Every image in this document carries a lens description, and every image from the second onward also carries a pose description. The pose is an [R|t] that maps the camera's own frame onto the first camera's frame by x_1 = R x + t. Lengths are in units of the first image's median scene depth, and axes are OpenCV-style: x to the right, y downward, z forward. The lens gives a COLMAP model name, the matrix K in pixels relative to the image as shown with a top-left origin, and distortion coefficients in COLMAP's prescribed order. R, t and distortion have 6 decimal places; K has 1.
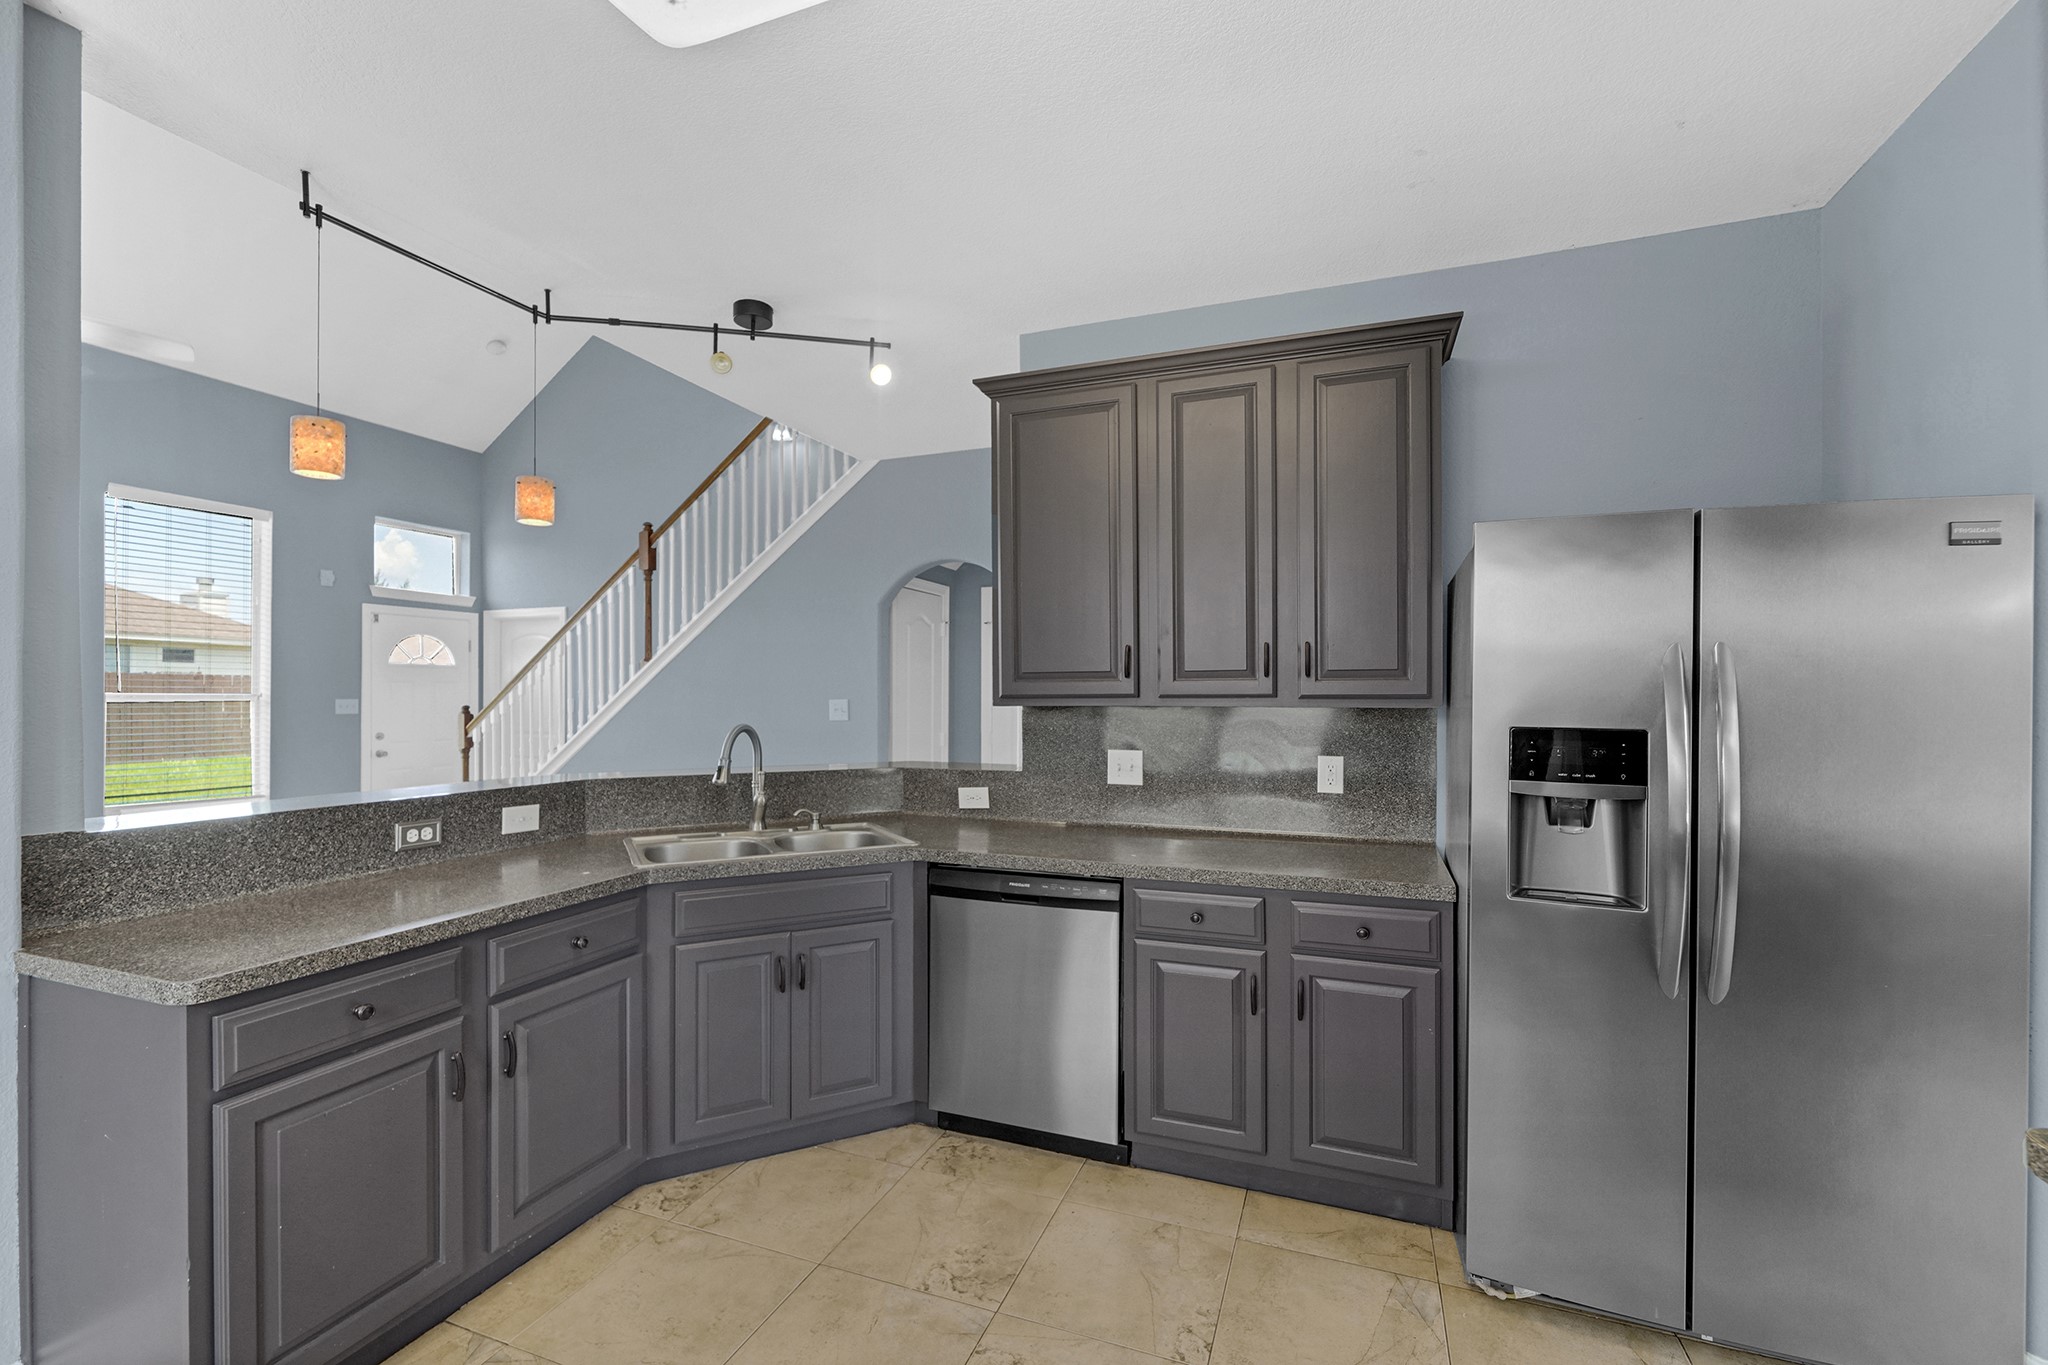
lens RADIAL K [[860.6, 0, 1027.0], [0, 860.6, 689.7], [0, 0, 1]] dist [-0.001161, 0.000026]
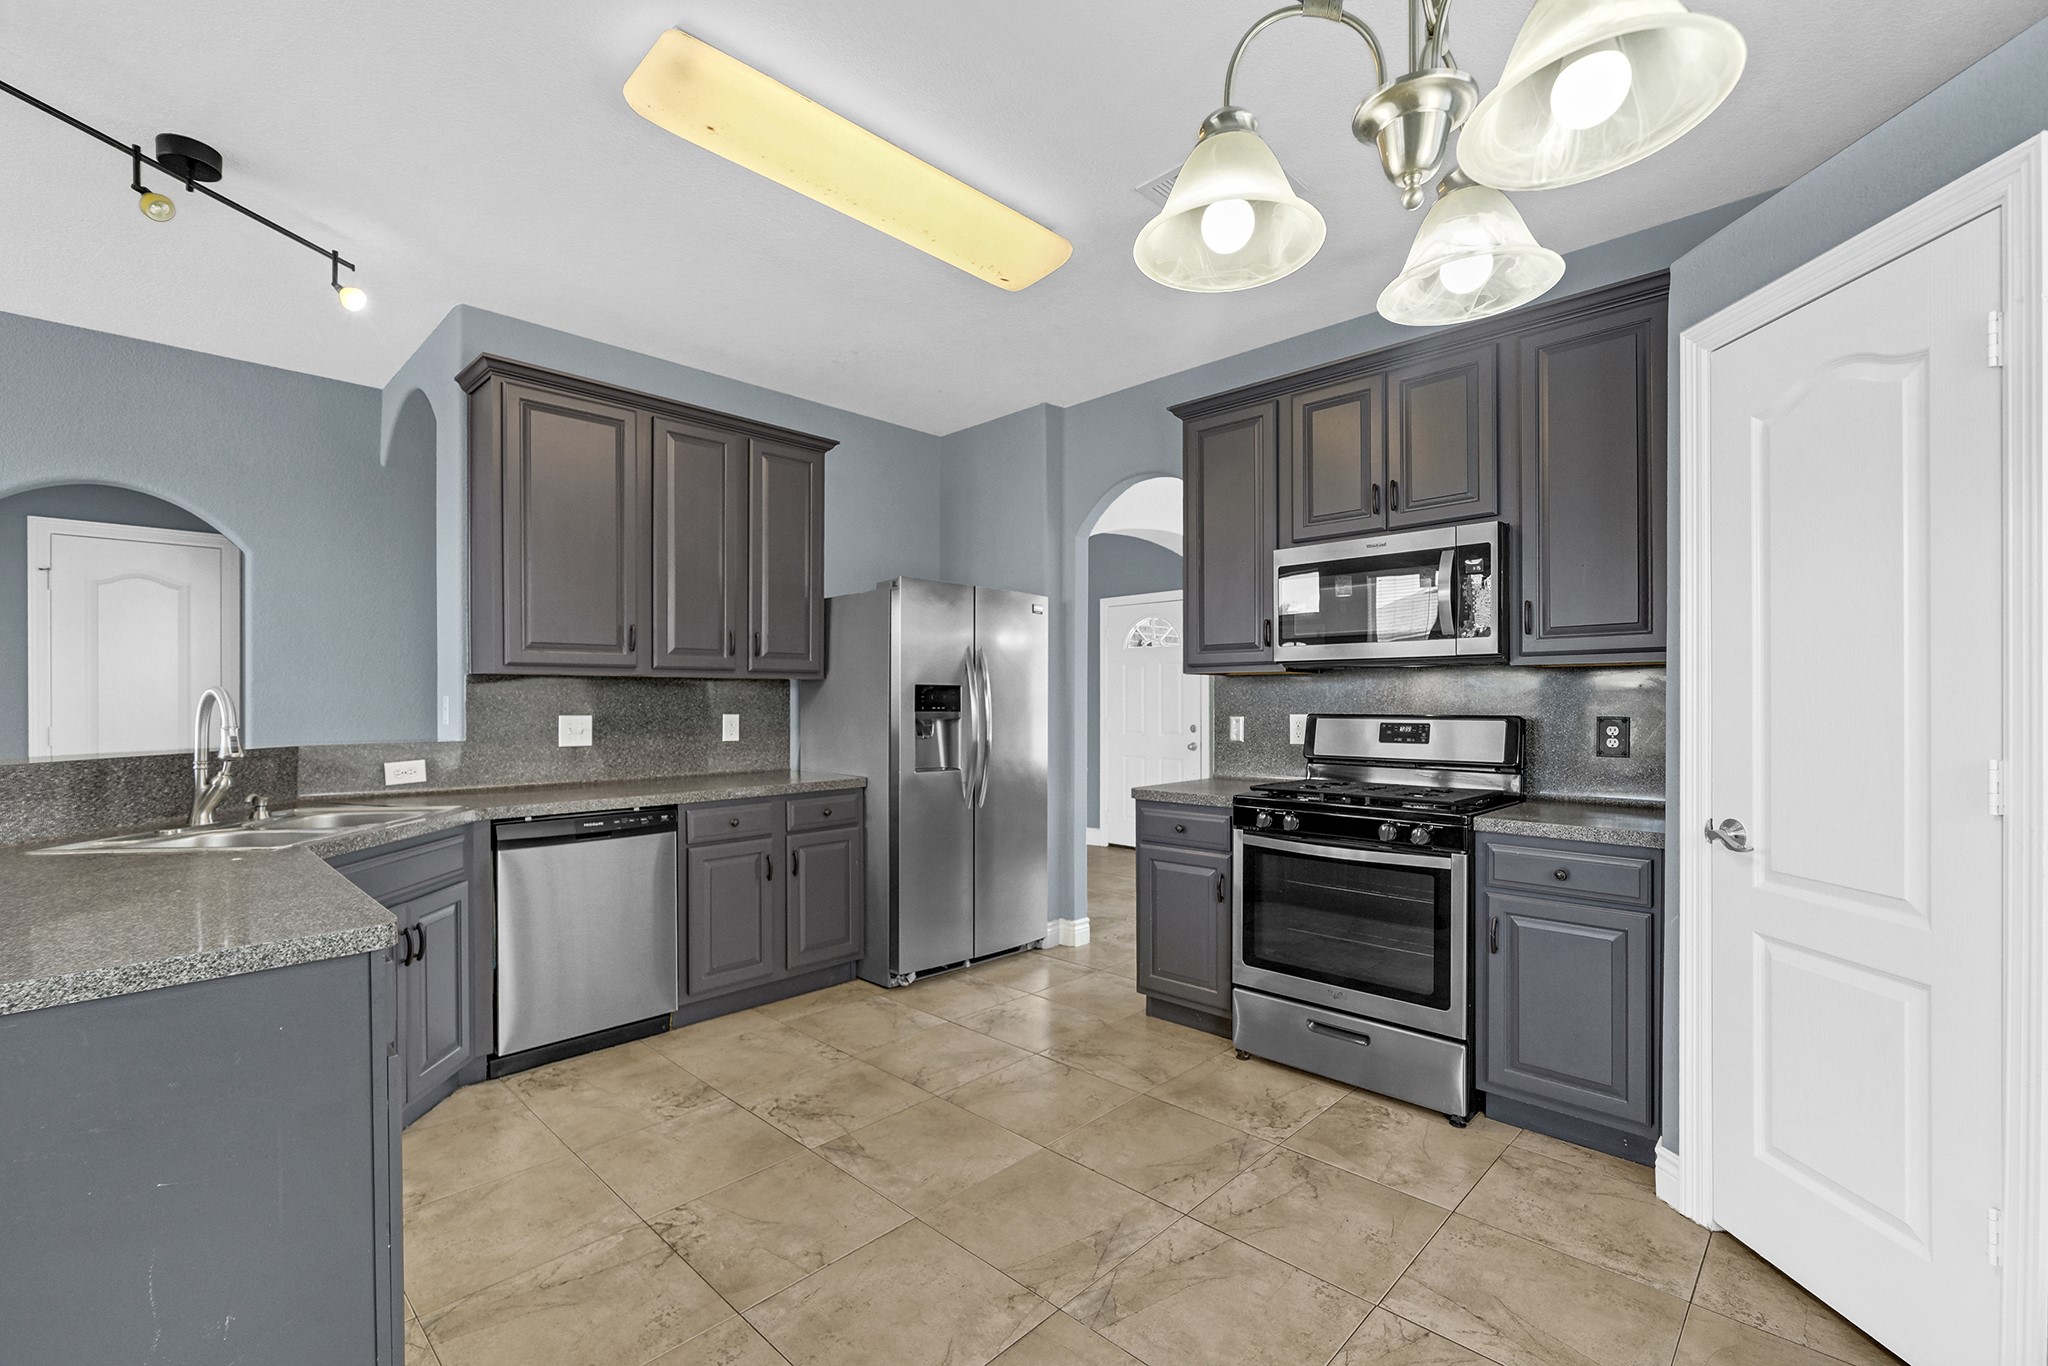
lens RADIAL K [[860.6, 0, 1030.5], [0, 860.6, 694.2], [0, 0, 1]] dist [-0.001161, 0.000026]
pose [[0.392414, 0.002217, 0.919786, -0.874571], [-0.002622, 0.999996, -0.001292, 0.052770], [-0.919785, -0.001905, 0.392418, 0.002364]]
